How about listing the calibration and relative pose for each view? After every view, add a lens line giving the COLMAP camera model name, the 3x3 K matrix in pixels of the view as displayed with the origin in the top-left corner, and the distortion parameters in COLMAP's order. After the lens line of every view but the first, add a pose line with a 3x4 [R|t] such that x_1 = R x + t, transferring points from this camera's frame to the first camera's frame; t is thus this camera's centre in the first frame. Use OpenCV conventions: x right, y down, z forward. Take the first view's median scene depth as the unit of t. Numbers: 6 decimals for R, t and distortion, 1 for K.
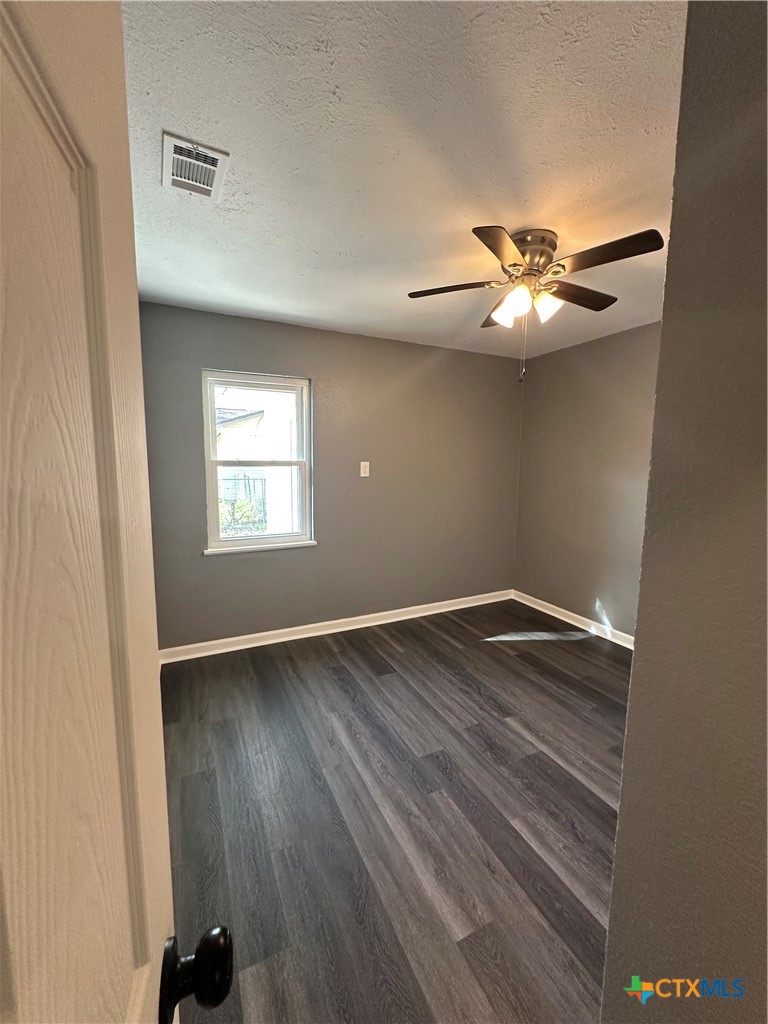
lens RADIAL K [[408.6, 0, 382.9], [0, 408.6, 510.8], [0, 0, 1]] dist [-0.004059, 0.000462]
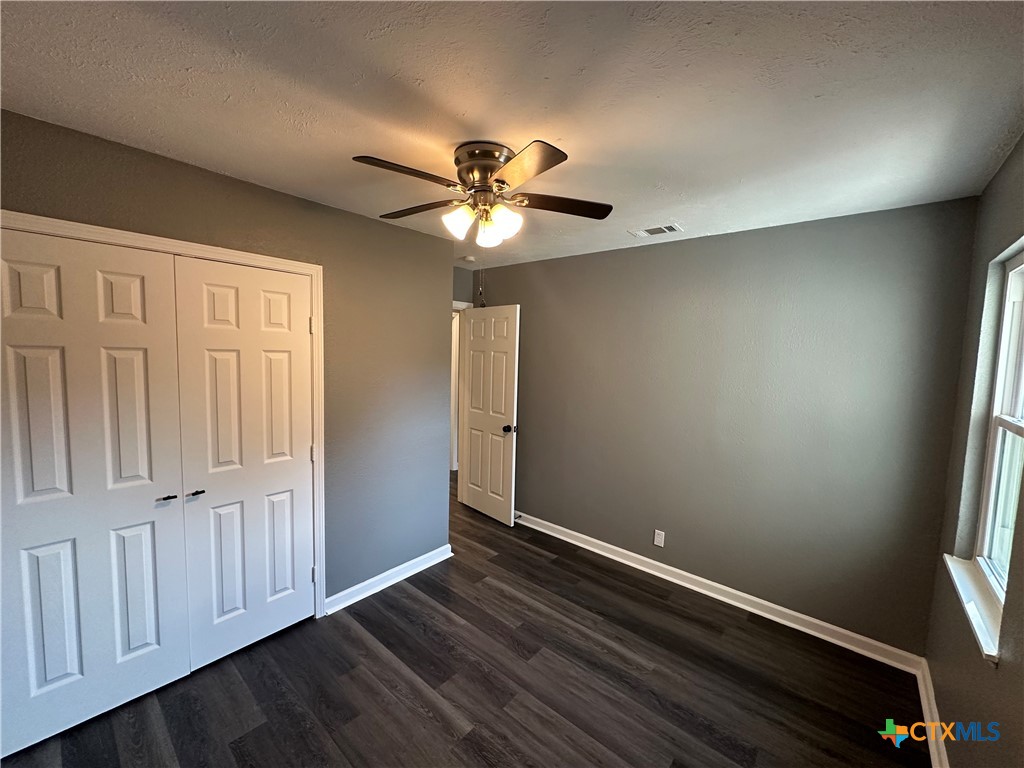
lens RADIAL K [[408.6, 0, 512.0], [0, 408.6, 384.0], [0, 0, 1]] dist [-0.004059, 0.000462]
pose [[-0.917036, -0.001602, -0.398801, 0.605066], [-0.083330, 0.978688, 0.187685, -0.310911], [0.390001, 0.205346, -0.897626, 1.781217]]
